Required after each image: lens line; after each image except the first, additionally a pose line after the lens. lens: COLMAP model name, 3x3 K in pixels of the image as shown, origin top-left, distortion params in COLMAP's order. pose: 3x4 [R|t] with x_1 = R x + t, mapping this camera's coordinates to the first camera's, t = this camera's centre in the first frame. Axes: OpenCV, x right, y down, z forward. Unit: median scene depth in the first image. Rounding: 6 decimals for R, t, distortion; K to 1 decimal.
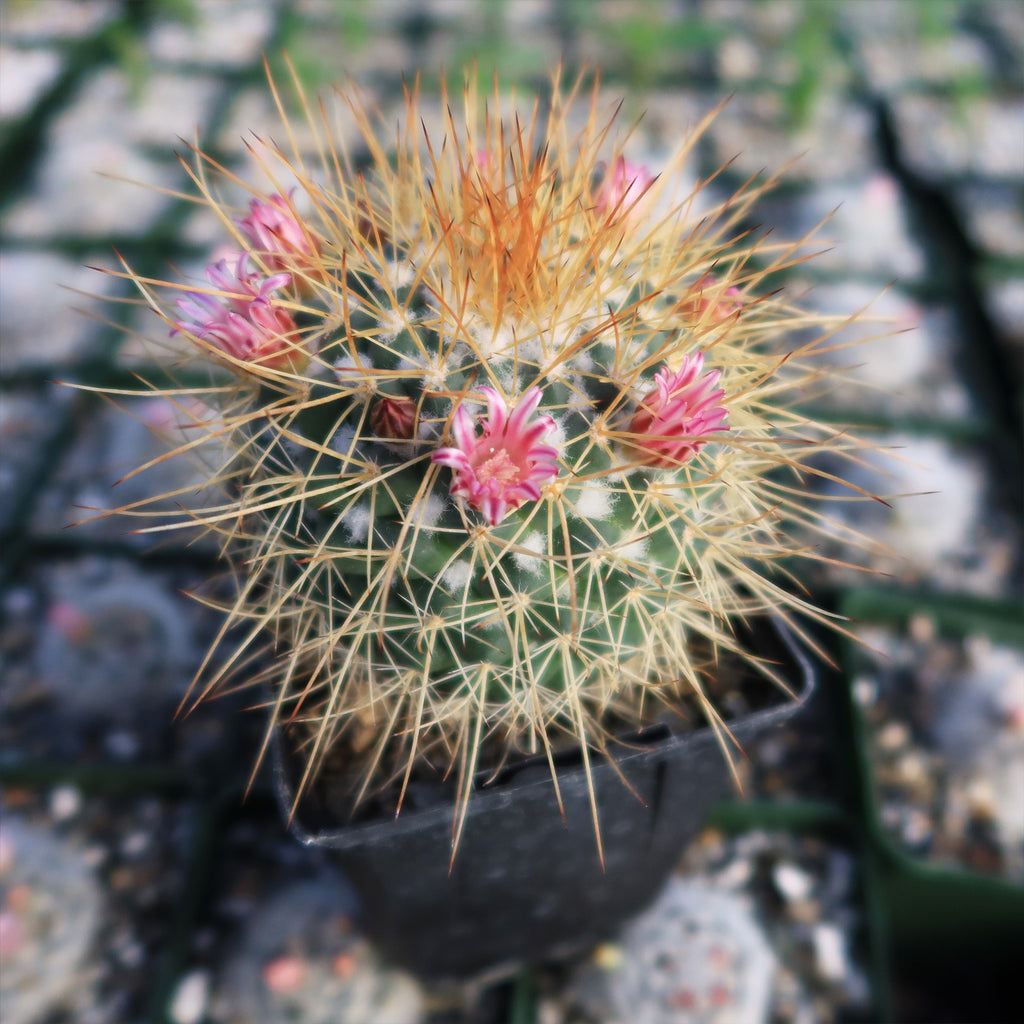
lens RADIAL K [[1077.7, 0, 524.8], [0, 1077.7, 512.0], [0, 0, 1]] dist [-0.007771, -0.022244]
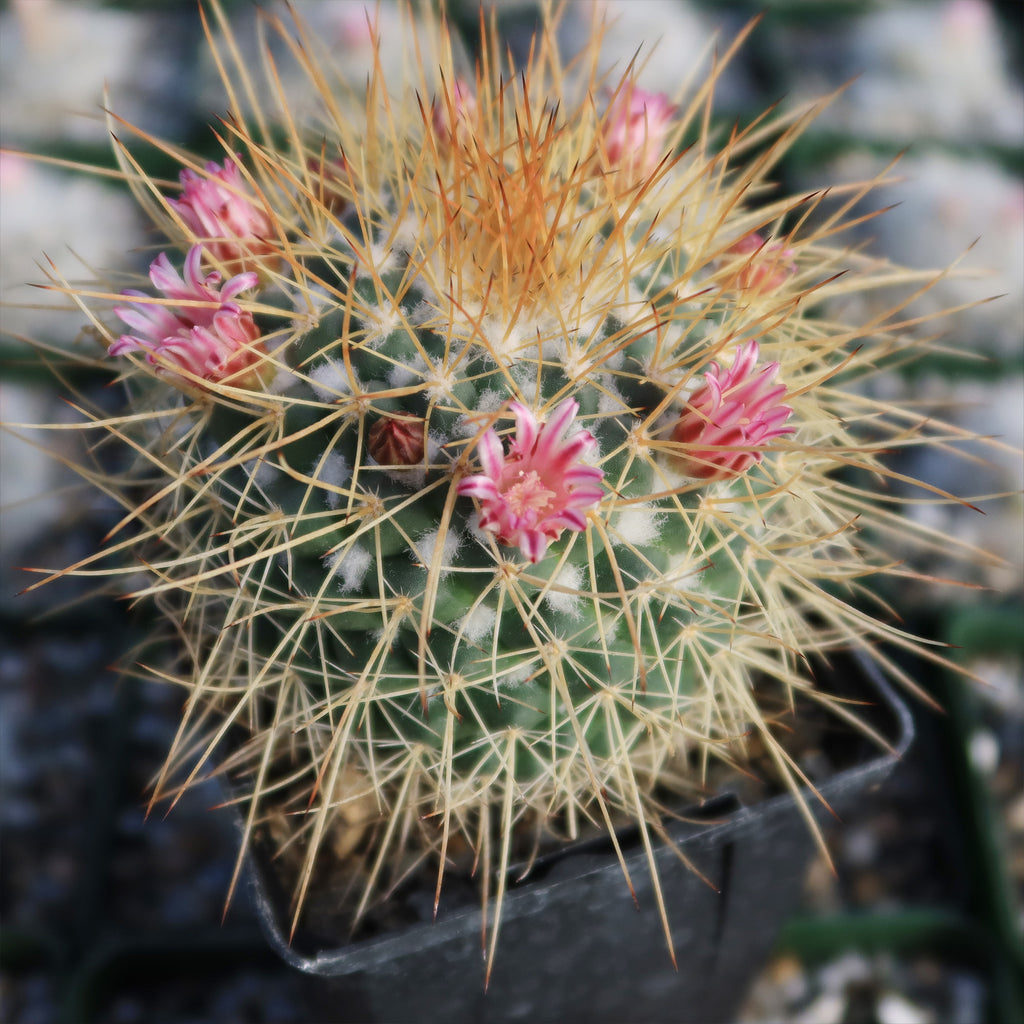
lens RADIAL K [[1809.3, 0, 509.2], [0, 1809.3, 481.0], [0, 0, 1]] dist [0.030442, -0.166423]
pose [[0.996953, -0.059400, 0.050559, -0.101297], [0.060143, 0.998101, -0.013303, -0.029780], [-0.049673, 0.016303, 0.998632, -0.385397]]
